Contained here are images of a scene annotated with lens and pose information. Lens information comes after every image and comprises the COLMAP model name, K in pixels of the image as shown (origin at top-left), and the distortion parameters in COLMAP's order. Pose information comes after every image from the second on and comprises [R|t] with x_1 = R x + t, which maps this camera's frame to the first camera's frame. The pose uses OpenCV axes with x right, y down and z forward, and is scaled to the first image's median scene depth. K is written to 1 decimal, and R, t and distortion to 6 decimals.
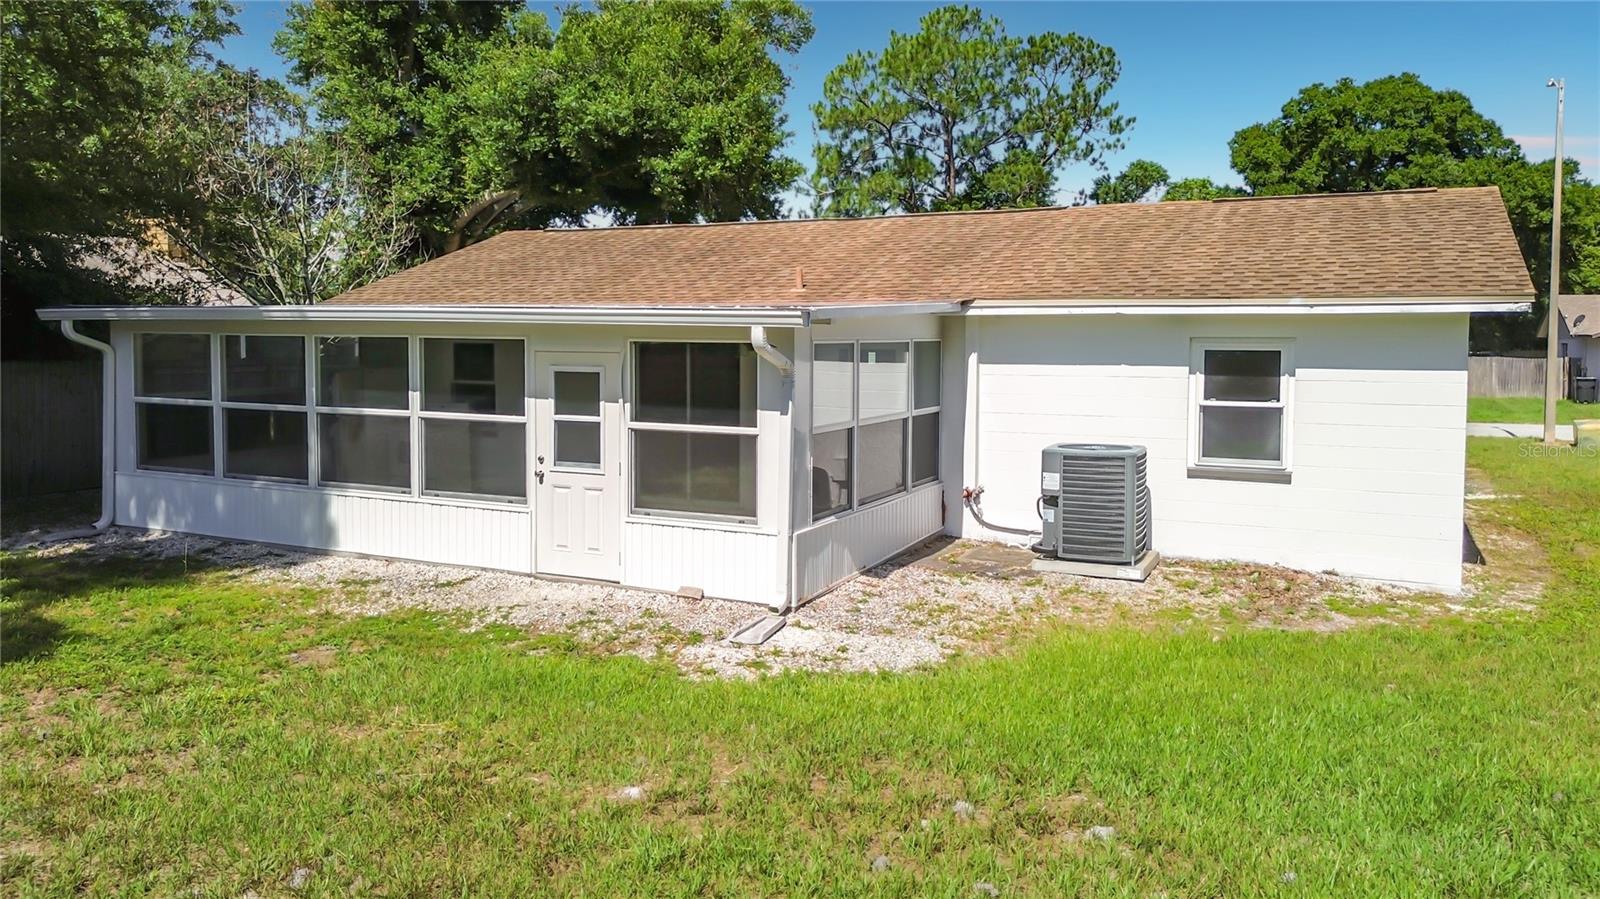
lens RADIAL K [[1171.8, 0, 800.1], [0, 1171.8, 405.2], [0, 0, 1]] dist [0.060399, -0.076713]
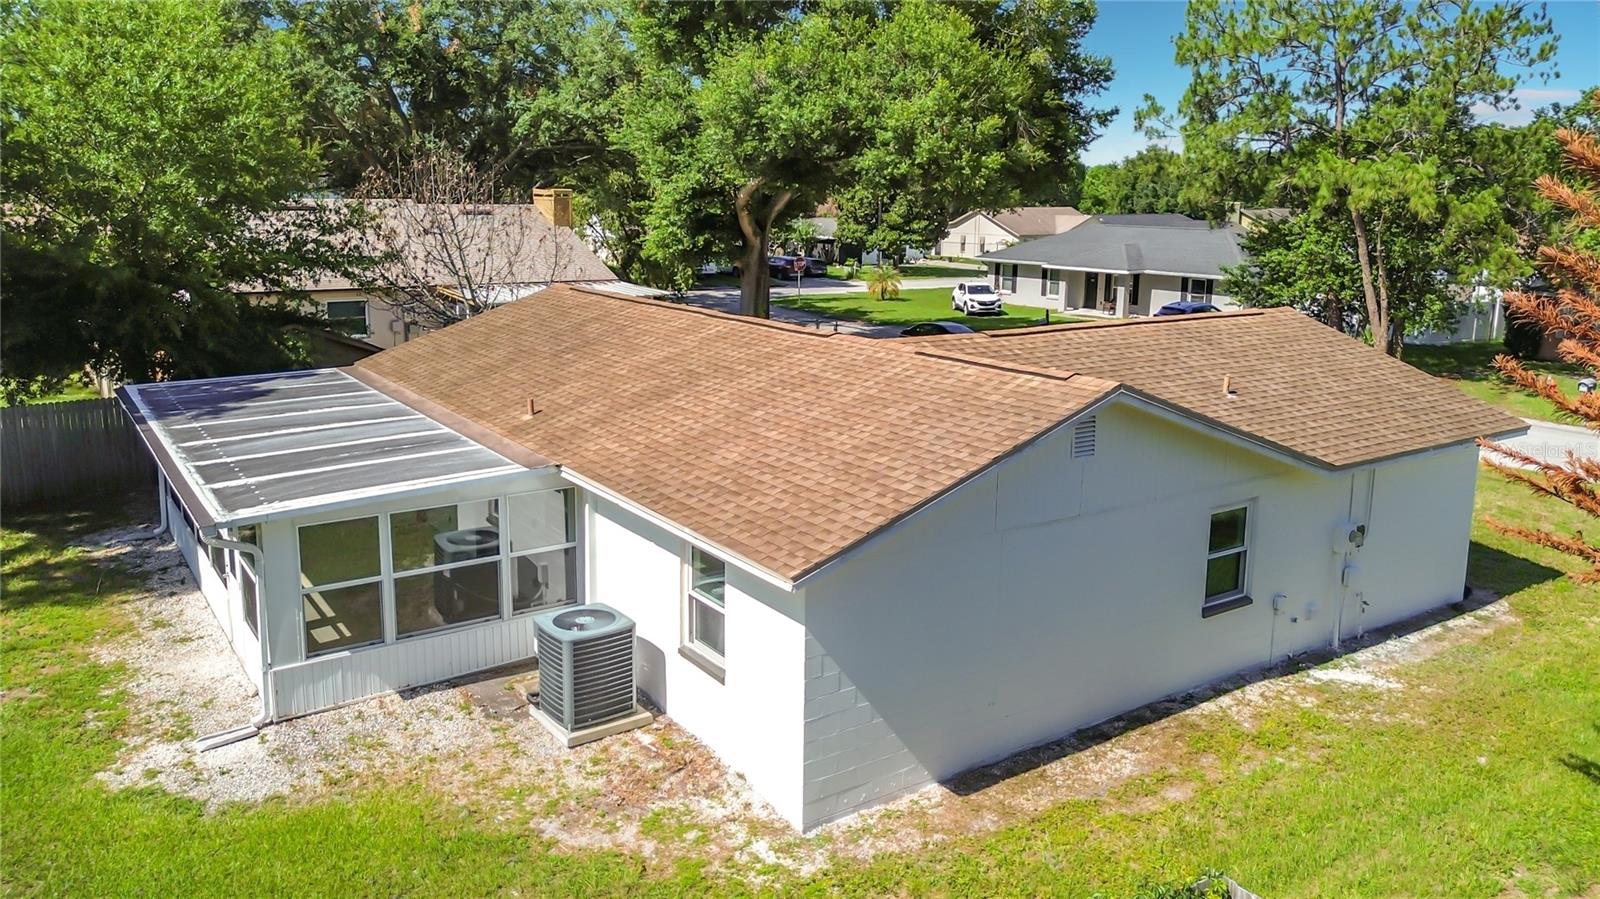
lens RADIAL K [[1171.8, 0, 800.1], [0, 1171.8, 405.2], [0, 0, 1]] dist [0.060399, -0.076713]
pose [[0.879178, 0.095774, -0.466768, 0.931905], [-0.041453, 0.991251, 0.125312, -0.318991], [0.474686, -0.090823, 0.875457, 0.100039]]
